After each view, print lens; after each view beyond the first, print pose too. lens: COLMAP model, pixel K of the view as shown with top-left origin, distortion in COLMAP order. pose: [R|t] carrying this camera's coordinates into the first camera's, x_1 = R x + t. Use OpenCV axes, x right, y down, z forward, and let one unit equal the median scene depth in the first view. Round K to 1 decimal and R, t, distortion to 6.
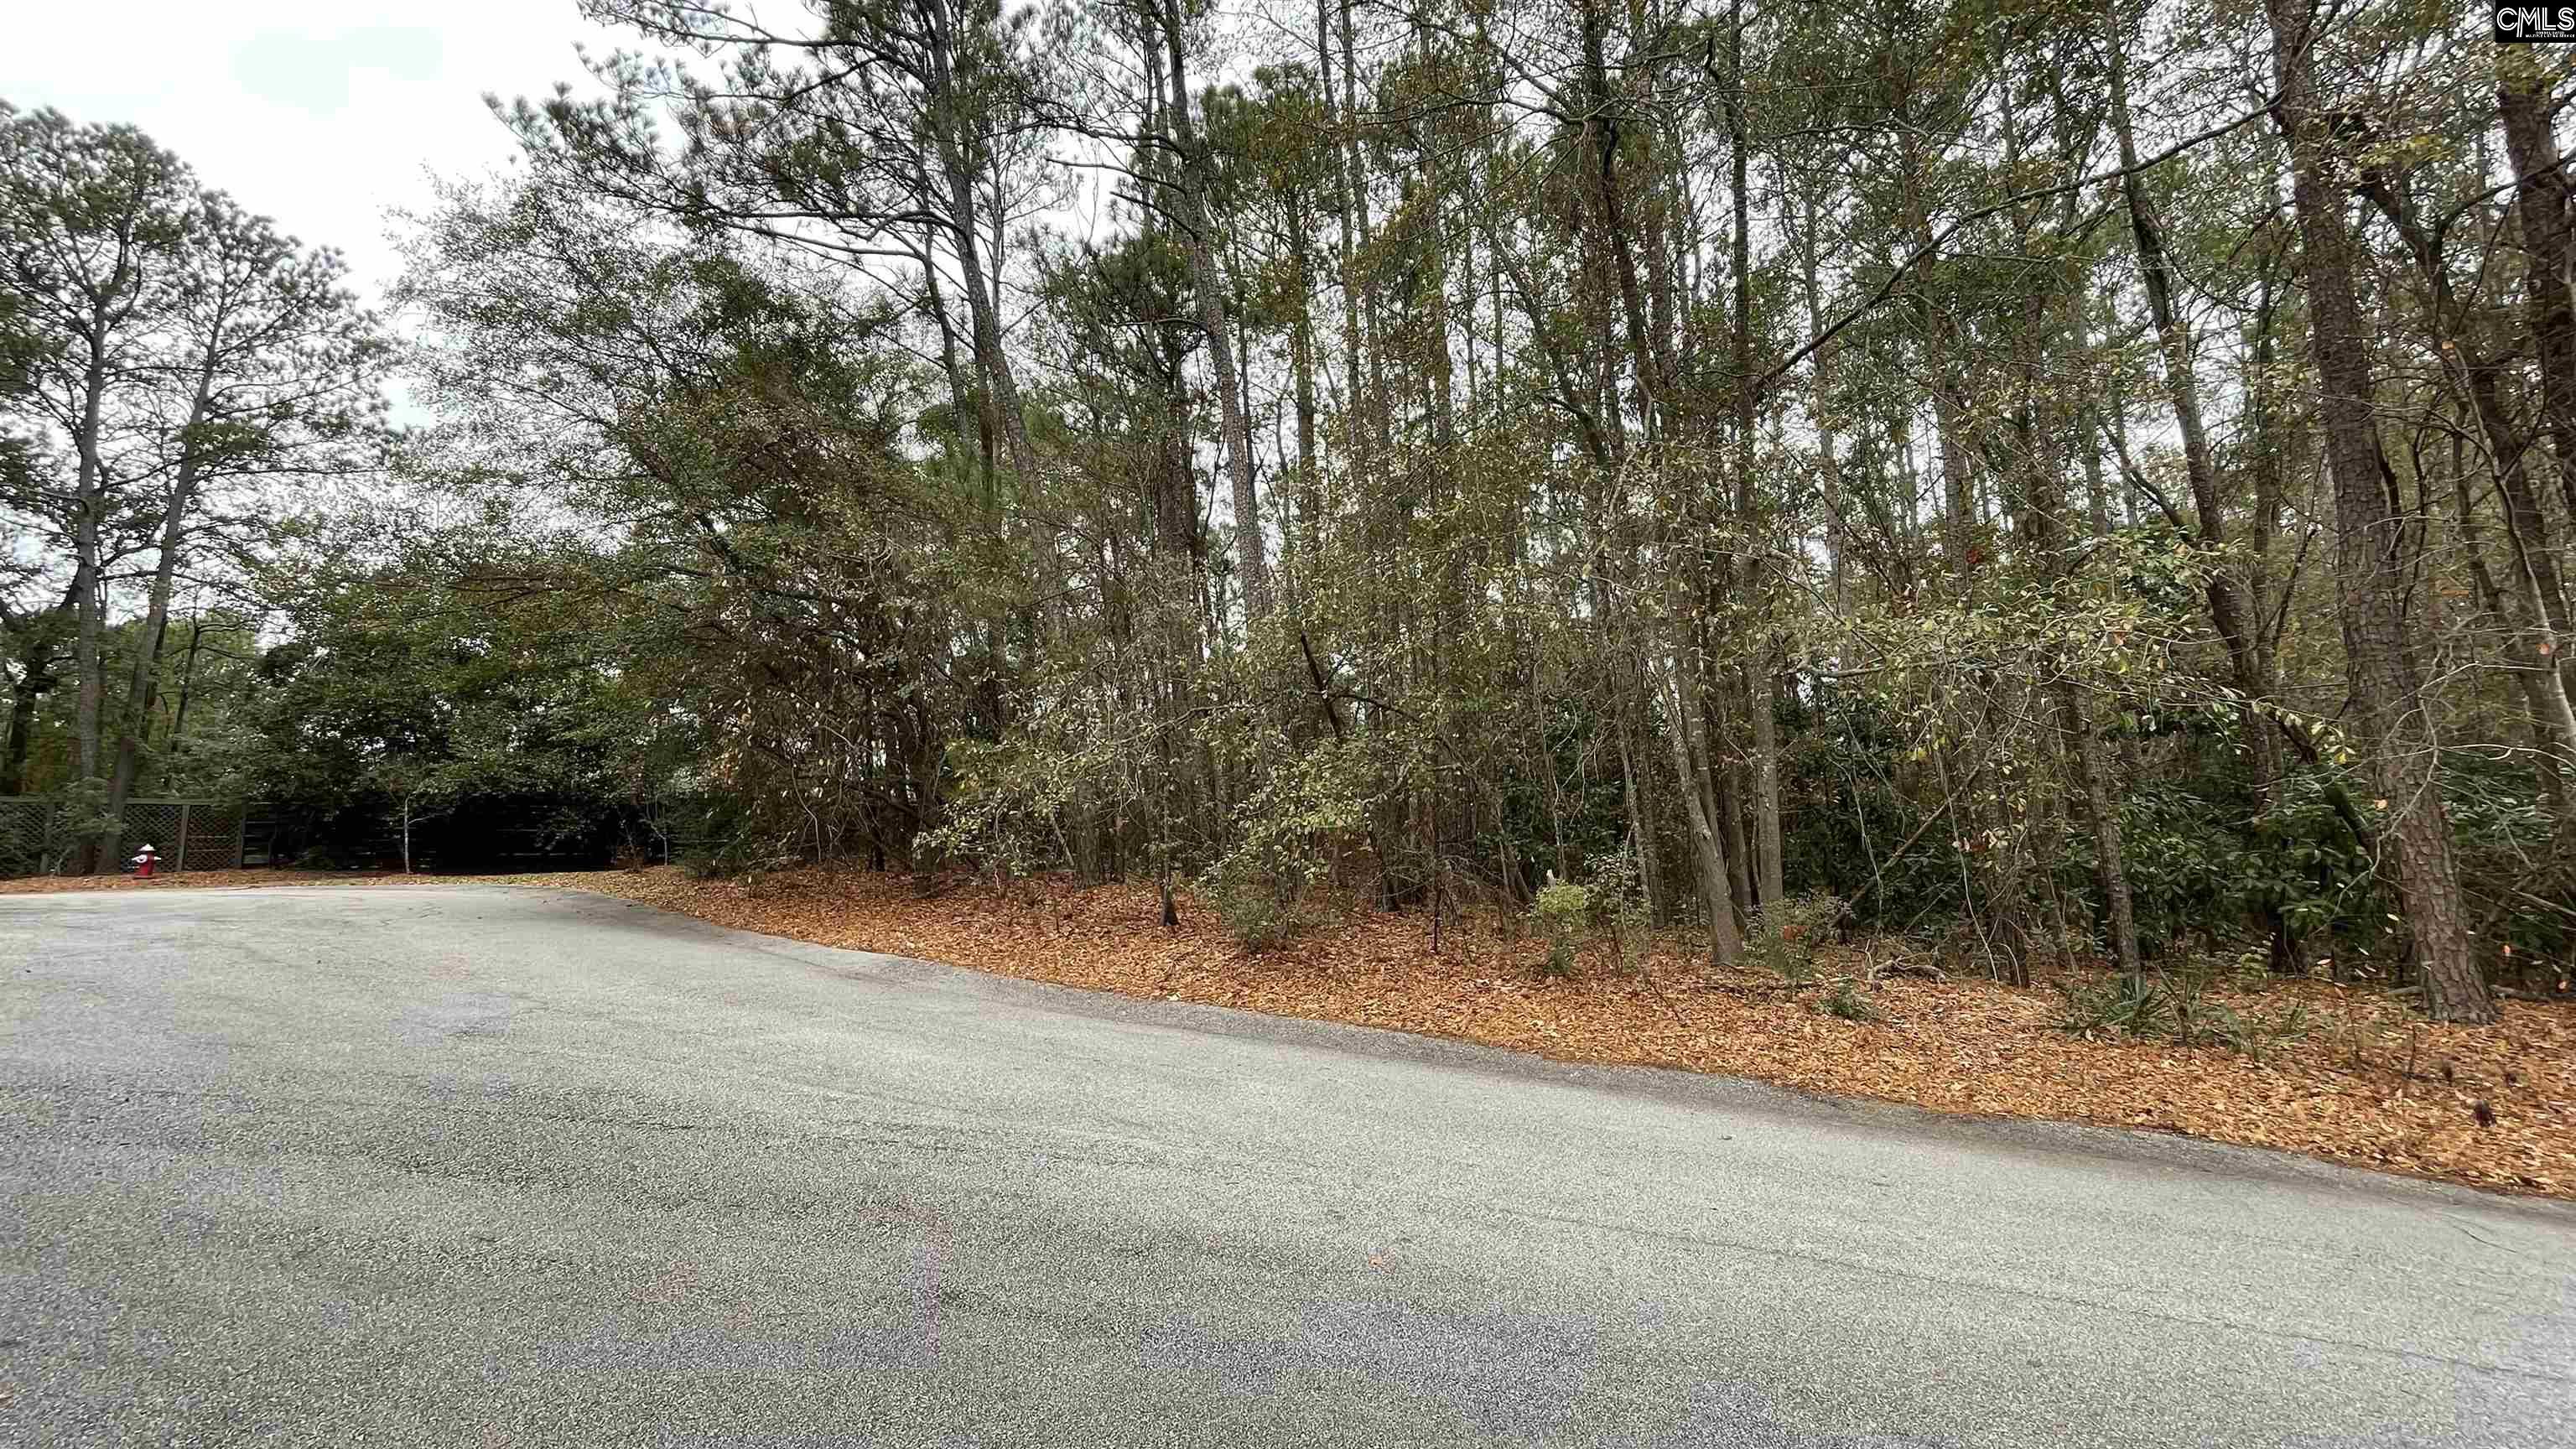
lens RADIAL K [[1045.7, 0, 1288.0], [0, 1045.7, 724.5], [0, 0, 1]] dist [0.000986, -0.000326]
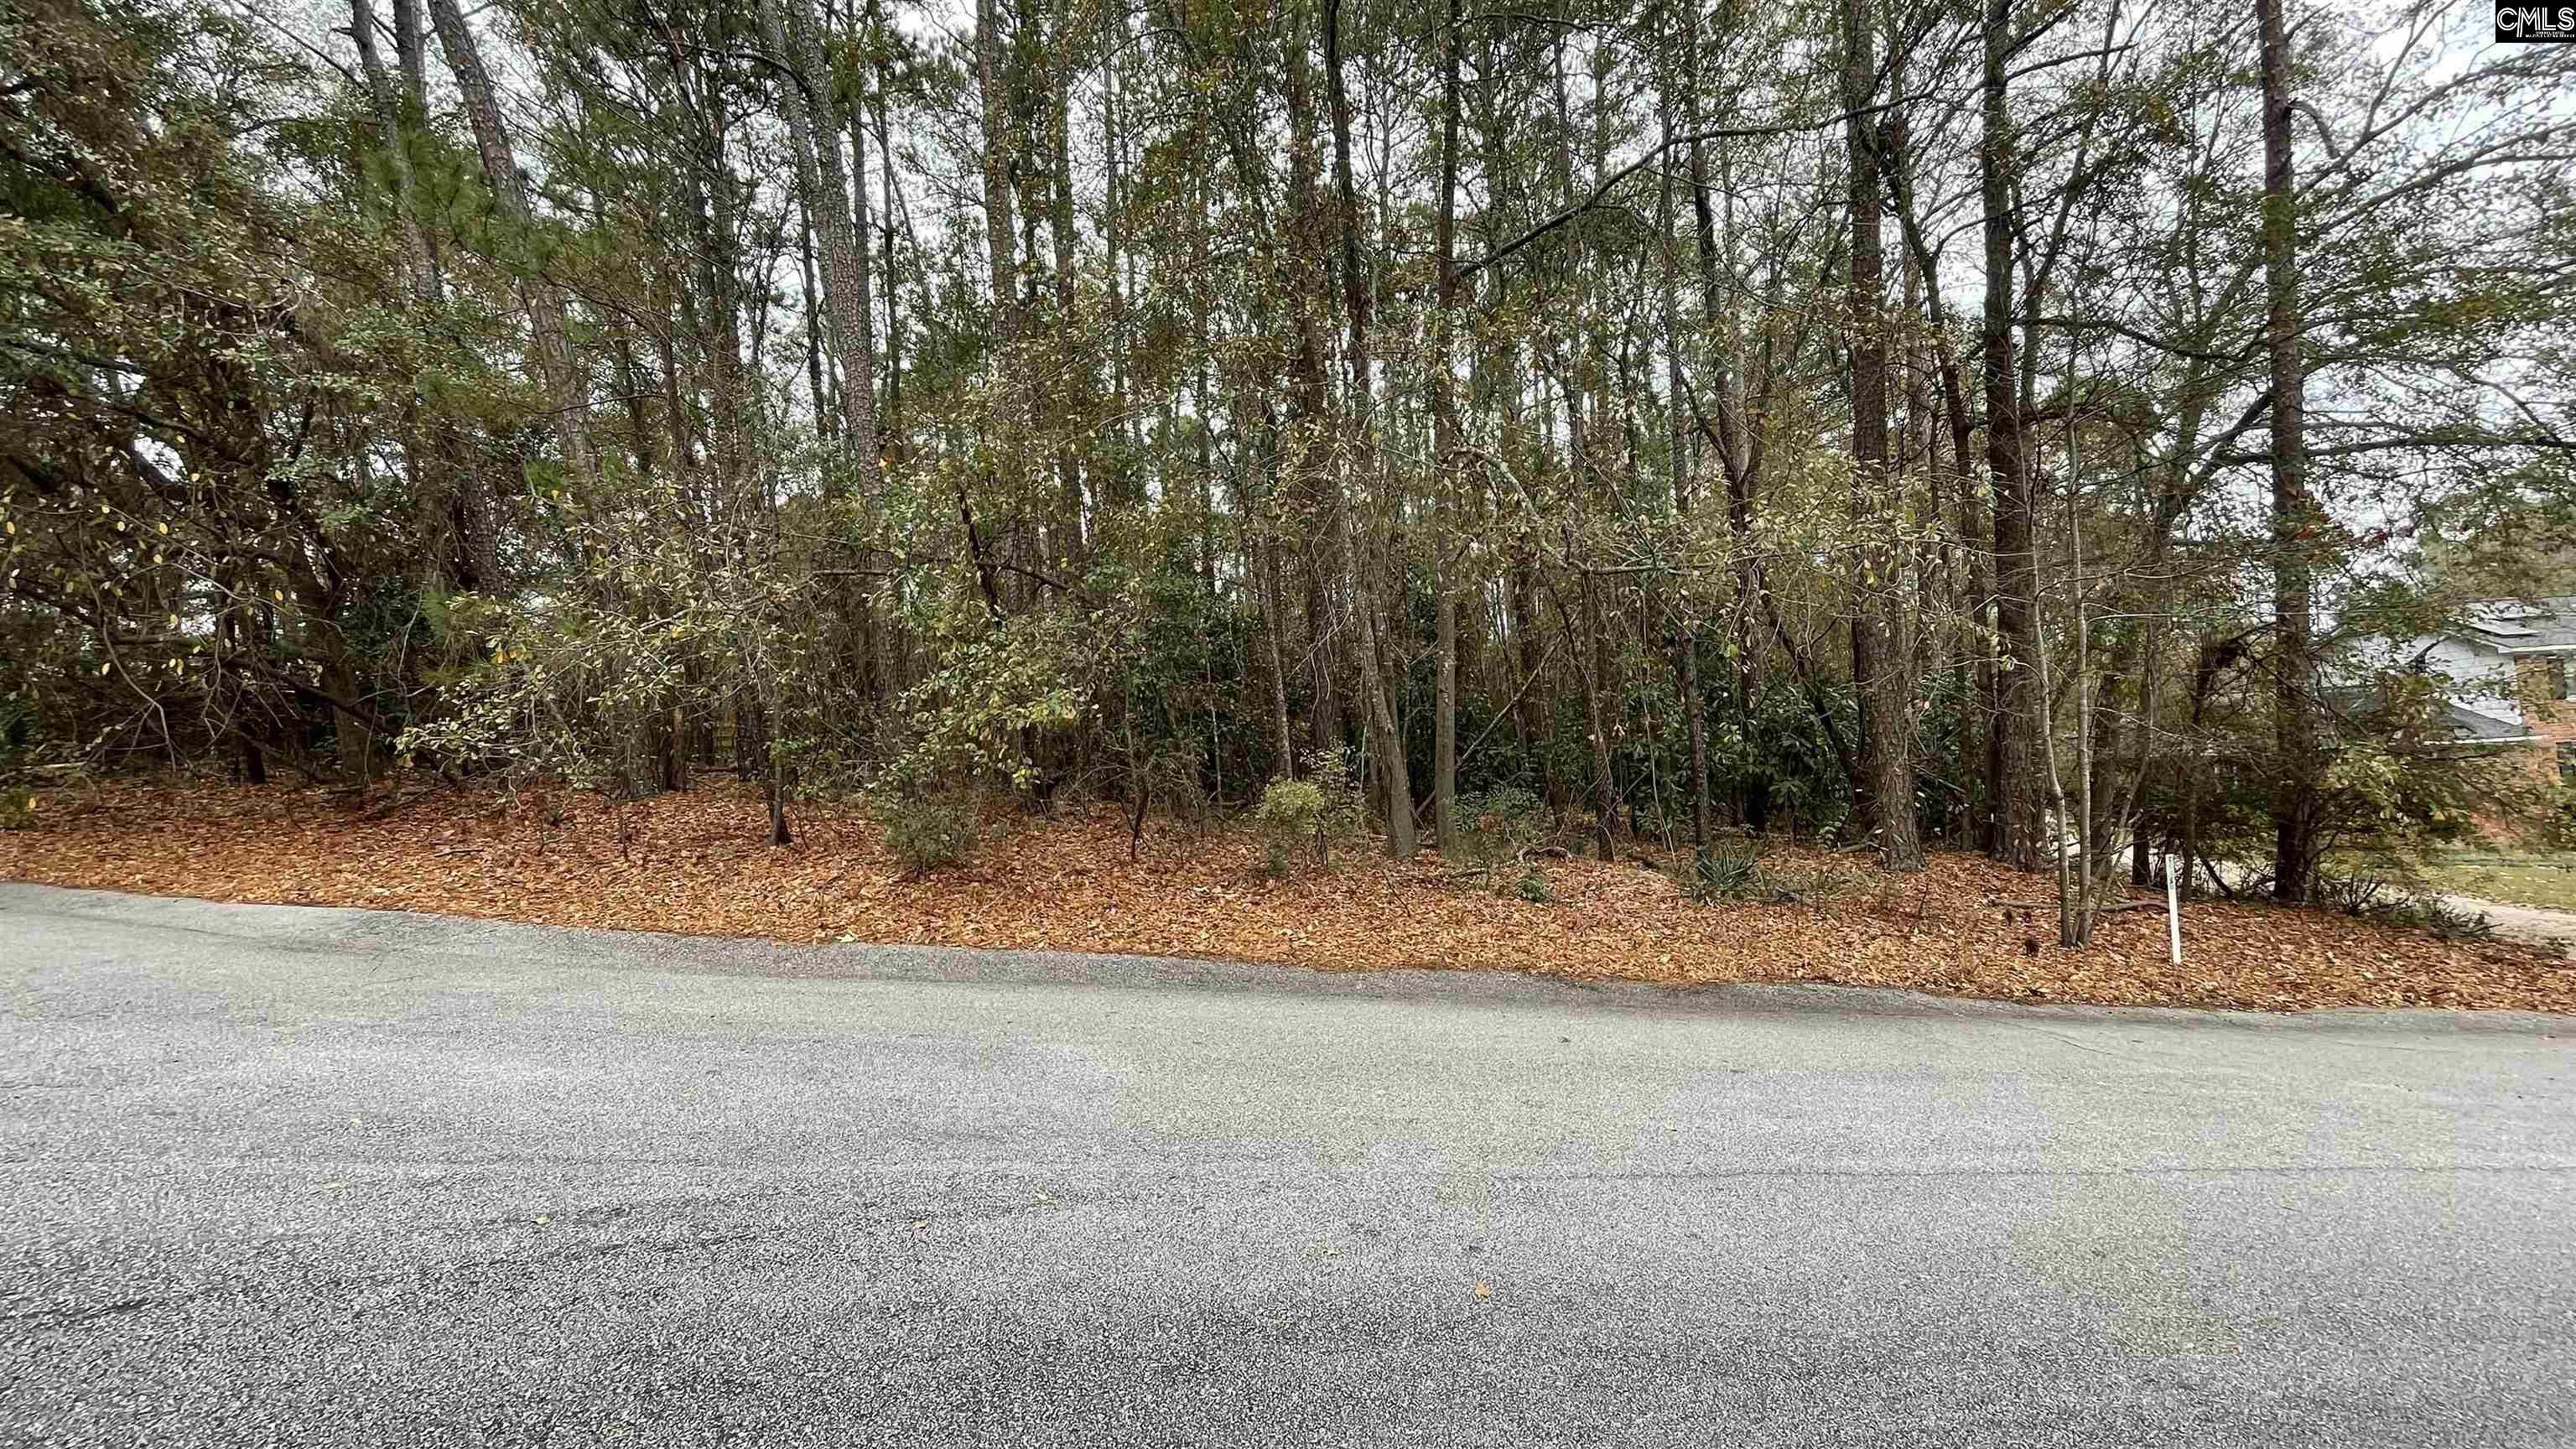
lens RADIAL K [[1045.7, 0, 1288.0], [0, 1045.7, 724.5], [0, 0, 1]] dist [0.000986, -0.000326]
pose [[0.902114, 0.001408, 0.431495, -0.140457], [-0.043987, 0.995085, 0.088715, 0.017723], [-0.429250, -0.099011, 0.897742, 0.162977]]
